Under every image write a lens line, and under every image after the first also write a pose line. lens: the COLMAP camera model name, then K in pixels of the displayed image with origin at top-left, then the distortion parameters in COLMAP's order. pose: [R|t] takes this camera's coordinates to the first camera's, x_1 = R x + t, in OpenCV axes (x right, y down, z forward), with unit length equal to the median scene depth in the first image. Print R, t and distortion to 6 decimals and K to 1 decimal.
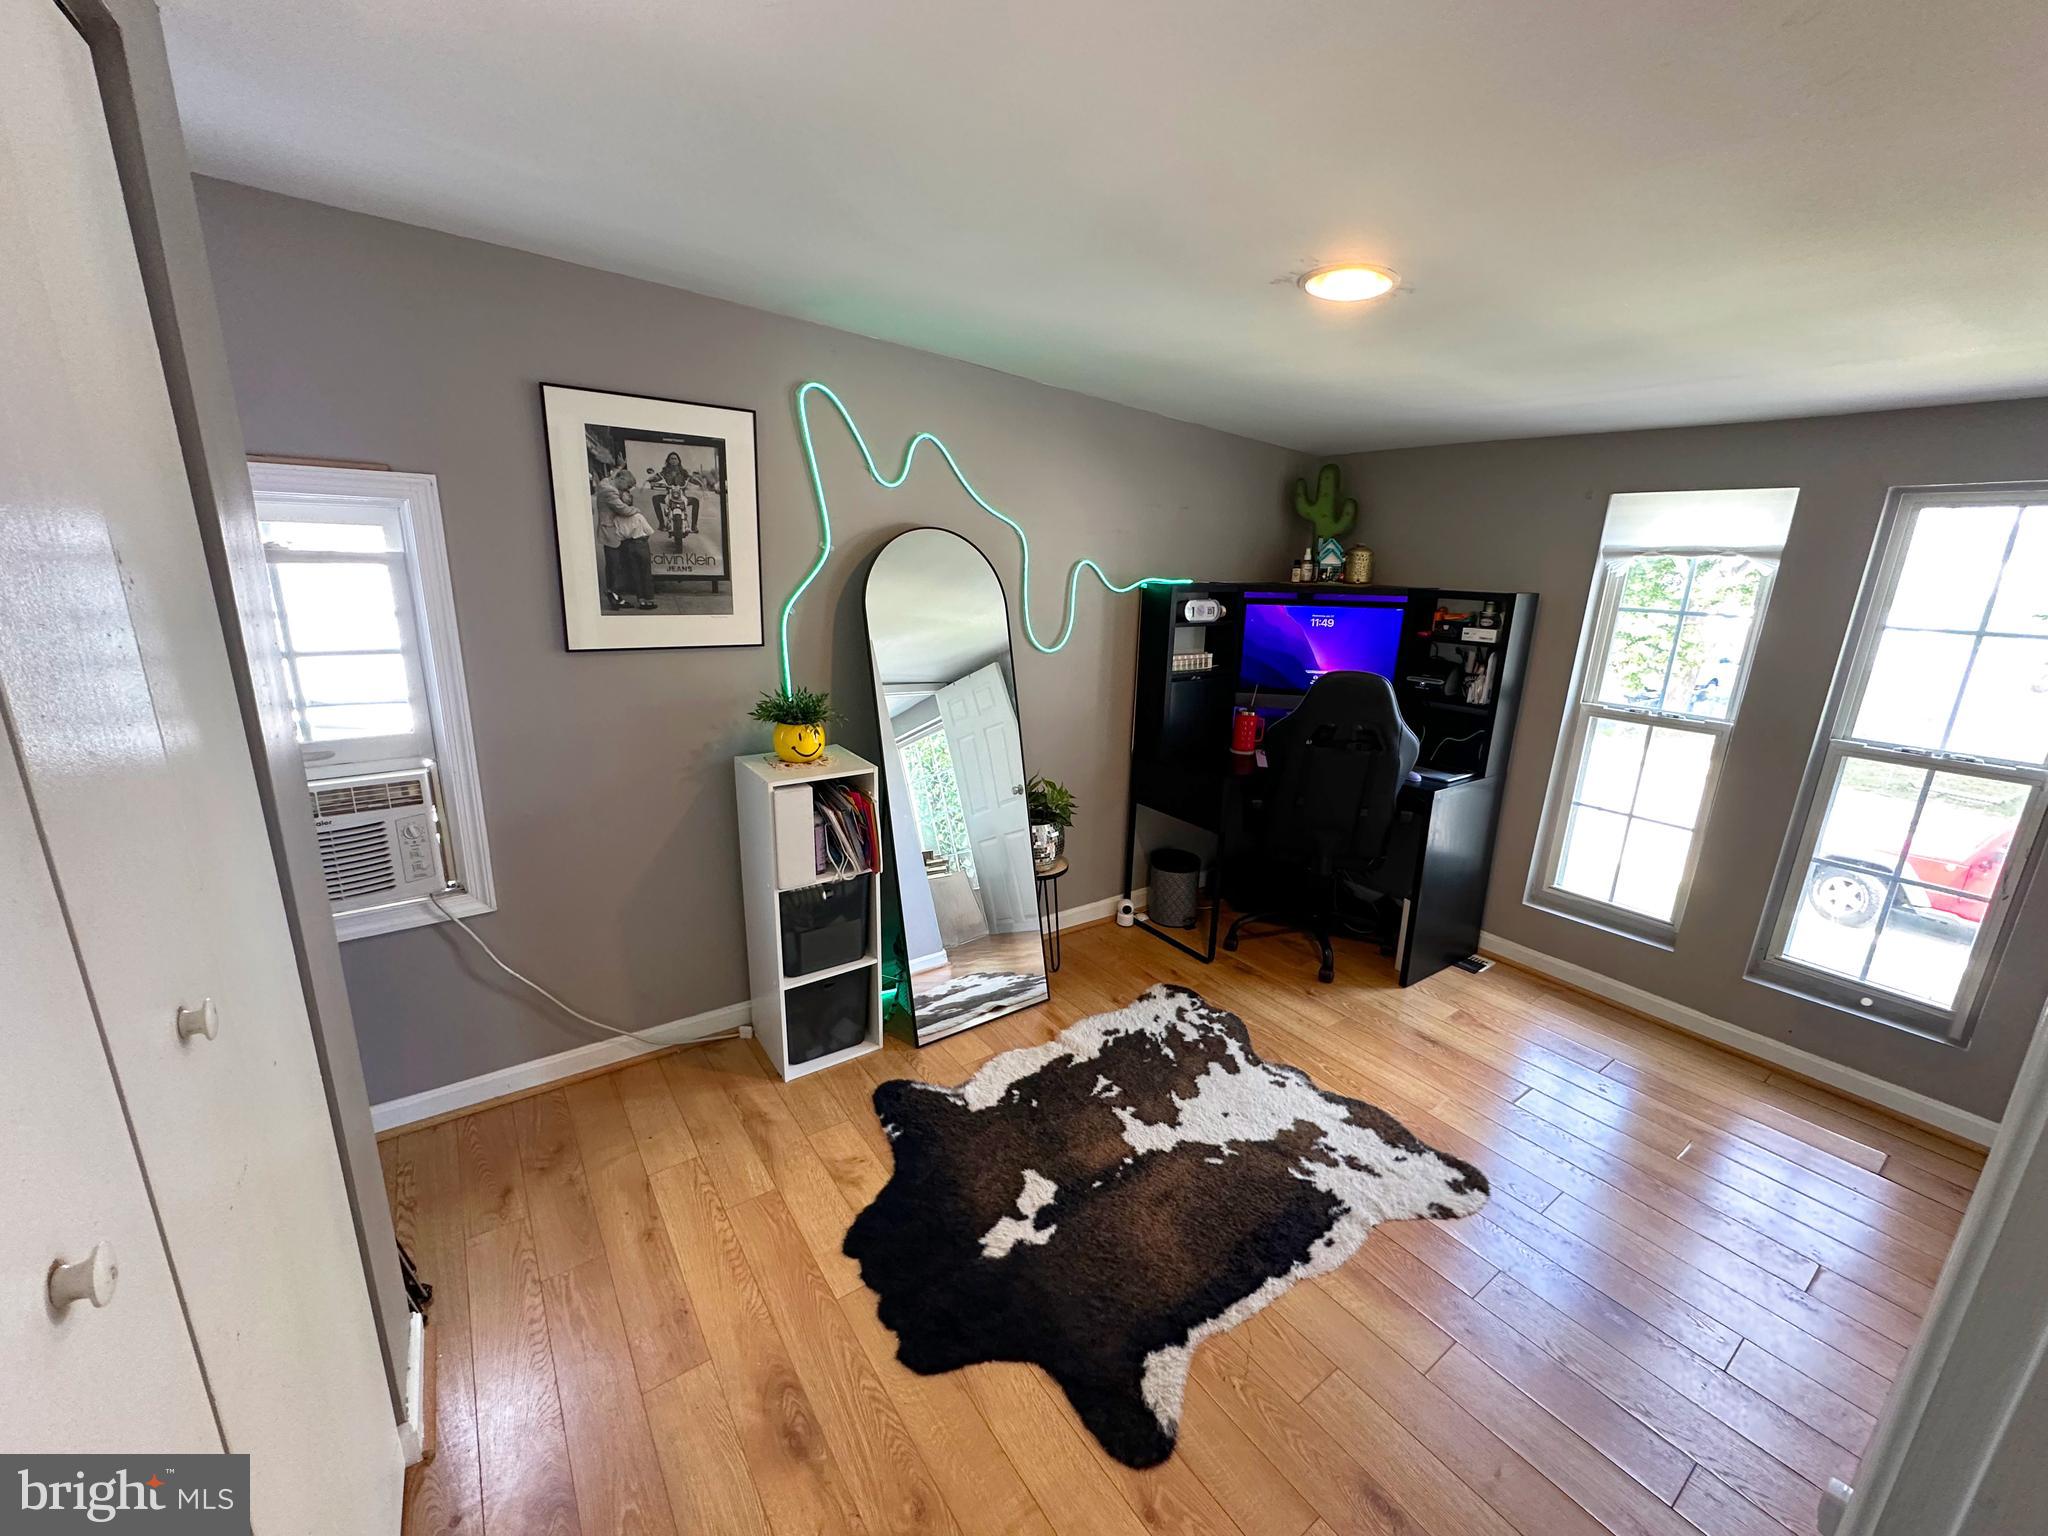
lens RADIAL K [[826.0, 0, 1022.2], [0, 826.0, 744.6], [0, 0, 1]] dist [-0.003581, -0.000170]
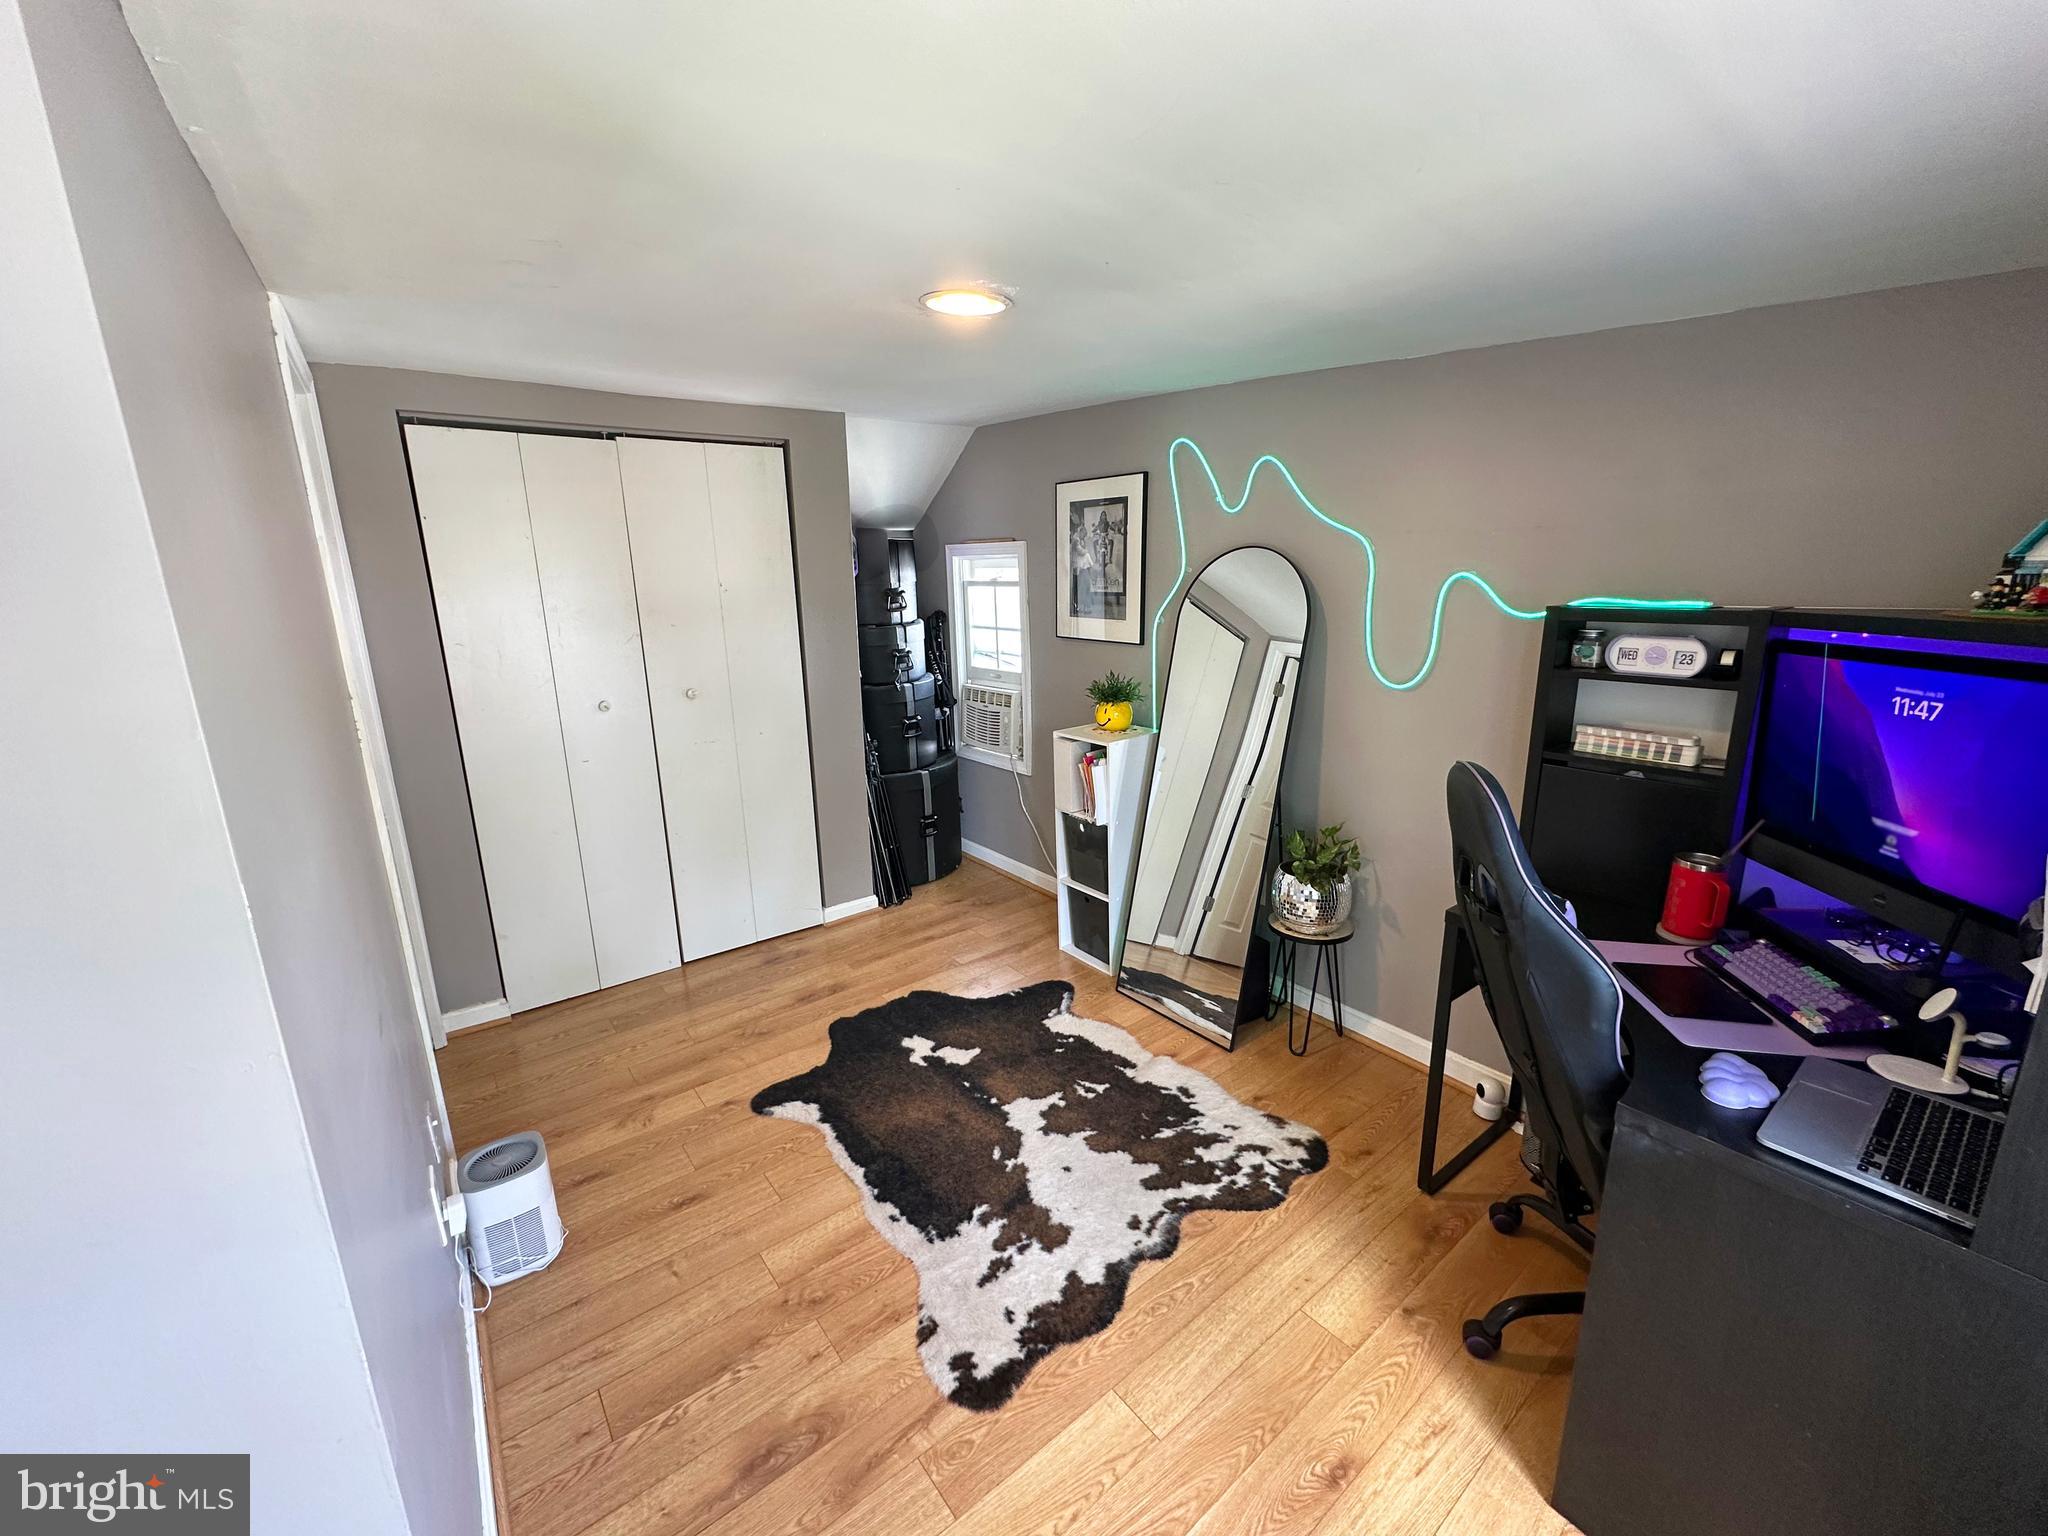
lens RADIAL K [[826.0, 0, 1022.2], [0, 826.0, 744.6], [0, 0, 1]] dist [-0.003581, -0.000170]
pose [[0.033456, 0.176527, -0.983727, 1.103894], [-0.207963, 0.963964, 0.165907, -0.158337], [0.977564, 0.199028, 0.068962, 0.816458]]
